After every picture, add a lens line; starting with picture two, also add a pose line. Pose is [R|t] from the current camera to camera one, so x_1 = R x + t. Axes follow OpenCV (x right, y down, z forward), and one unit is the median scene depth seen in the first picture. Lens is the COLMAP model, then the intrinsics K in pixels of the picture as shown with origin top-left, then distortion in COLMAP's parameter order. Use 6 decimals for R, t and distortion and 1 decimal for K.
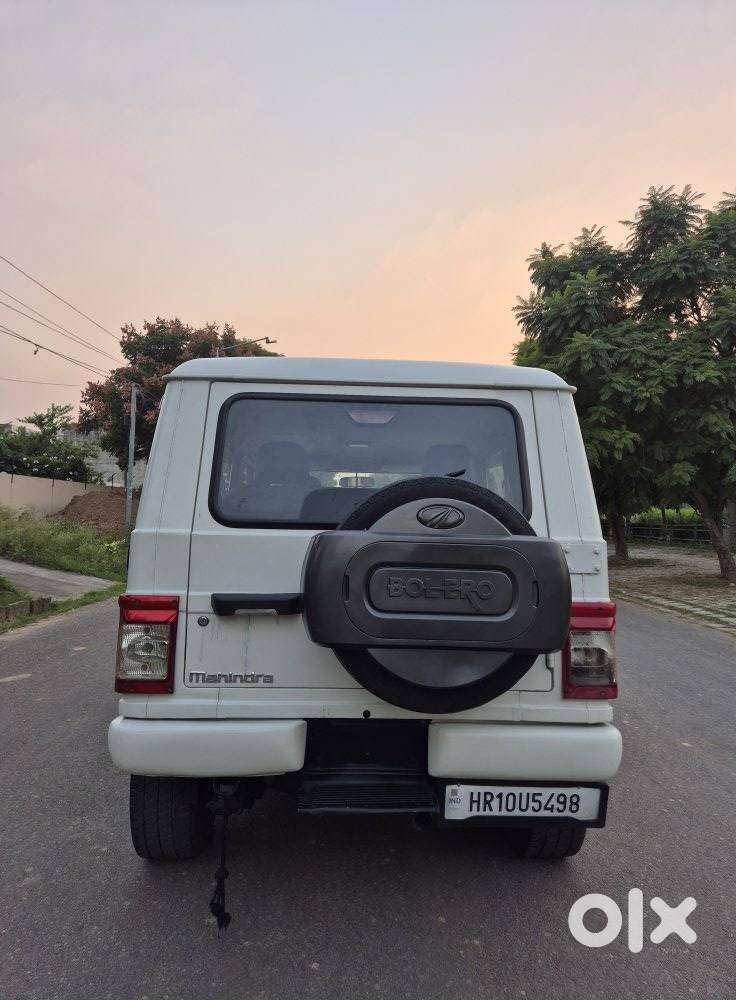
lens RADIAL K [[674.9, 0, 368.0], [0, 674.9, 500.0], [0, 0, 1]] dist [0.074254, -0.079751]
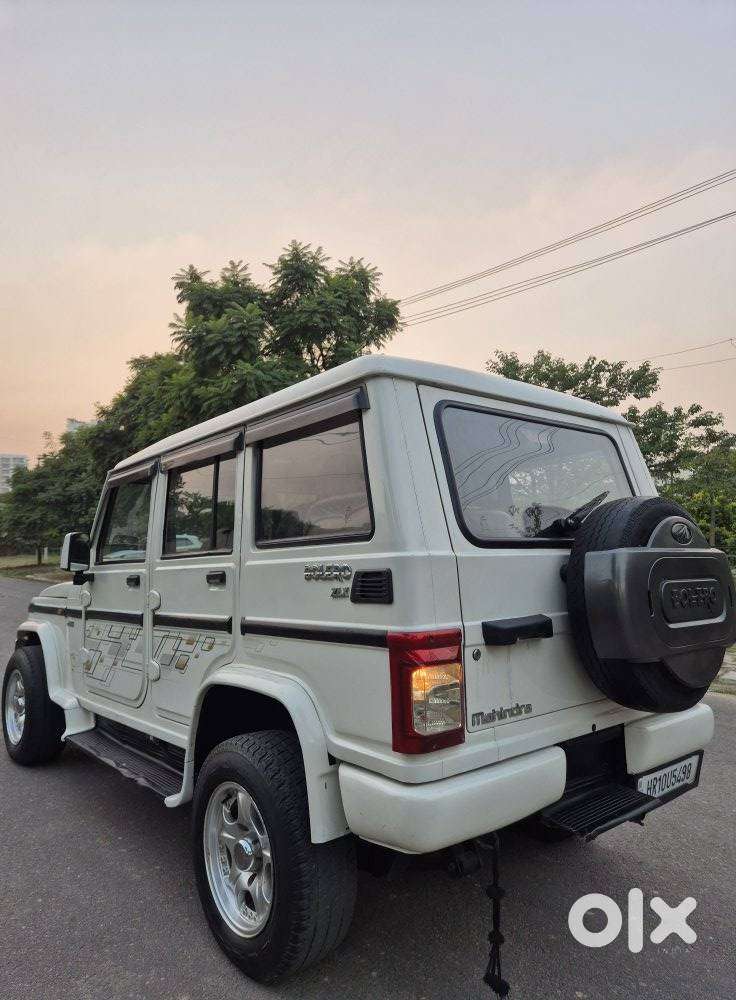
lens RADIAL K [[674.9, 0, 368.0], [0, 674.9, 500.0], [0, 0, 1]] dist [0.074254, -0.079751]
pose [[0.790385, 0.020971, 0.612252, -0.895238], [-0.000053, 0.999416, -0.034164, 0.007947], [-0.612611, 0.026970, 0.789924, 0.381621]]
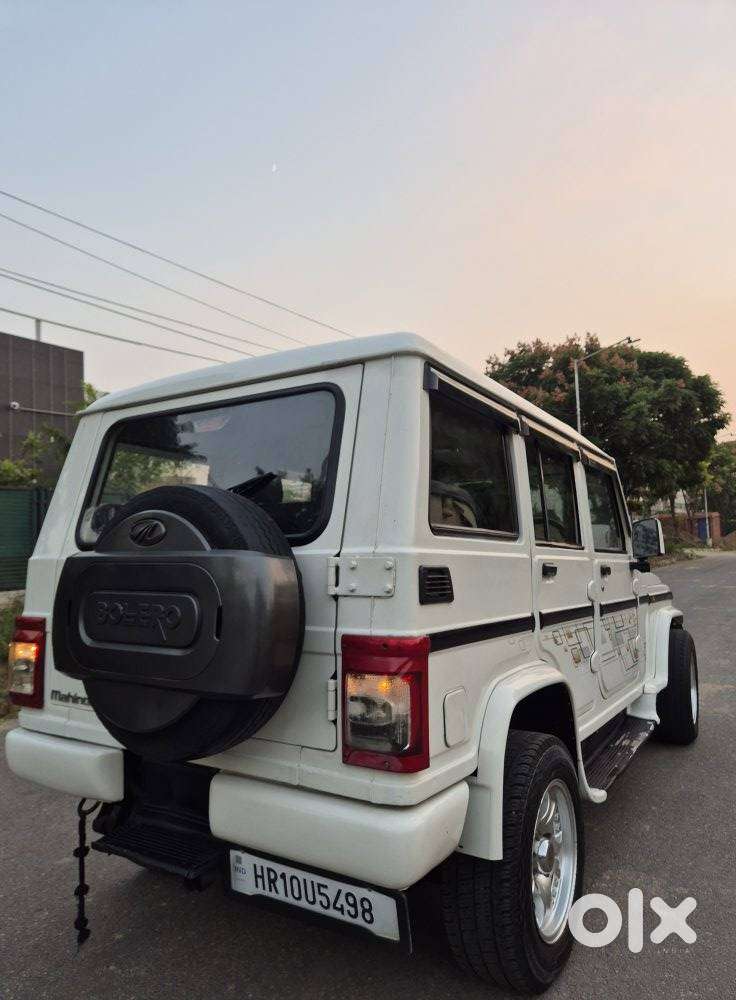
lens RADIAL K [[673.3, 0, 362.1], [0, 673.3, 505.1], [0, 0, 1]] dist [0.071607, -0.074537]
pose [[0.822325, -0.073565, -0.564243, 0.746344], [0.061158, 0.997290, -0.040895, 0.038762], [0.565722, -0.000879, 0.824596, 0.392969]]
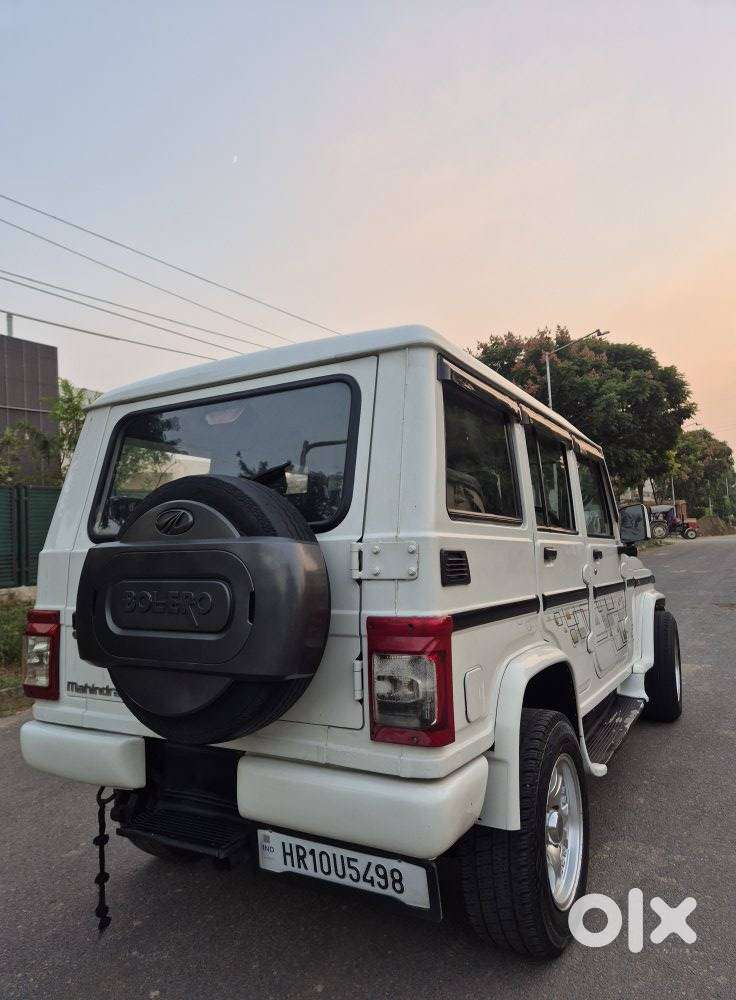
lens RADIAL K [[671.0, 0, 364.3], [0, 671.0, 500.8], [0, 0, 1]] dist [0.076785, -0.078909]
pose [[0.843693, -0.085246, -0.530014, 0.713126], [0.078799, 0.996283, -0.034804, 0.043724], [0.531011, -0.012401, 0.847274, 0.341279]]
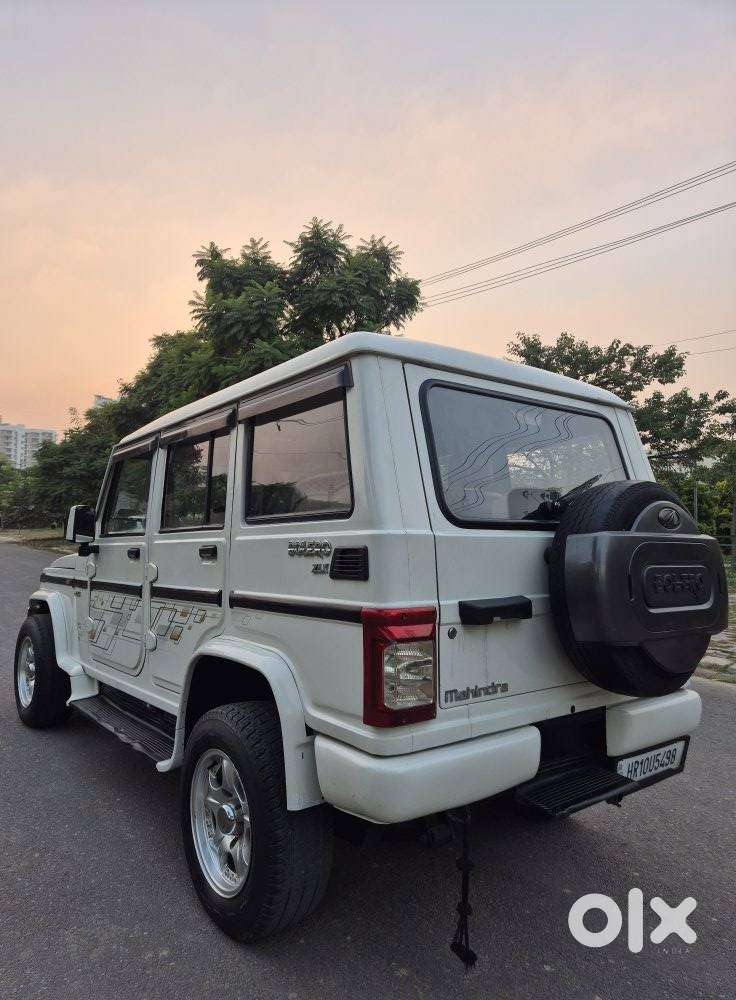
lens RADIAL K [[673.3, 0, 362.1], [0, 673.3, 505.1], [0, 0, 1]] dist [0.071607, -0.074537]
pose [[0.813594, 0.018349, 0.581144, -0.854478], [-0.023193, 0.999731, 0.000904, 0.012666], [-0.580971, -0.014213, 0.813800, 0.346309]]
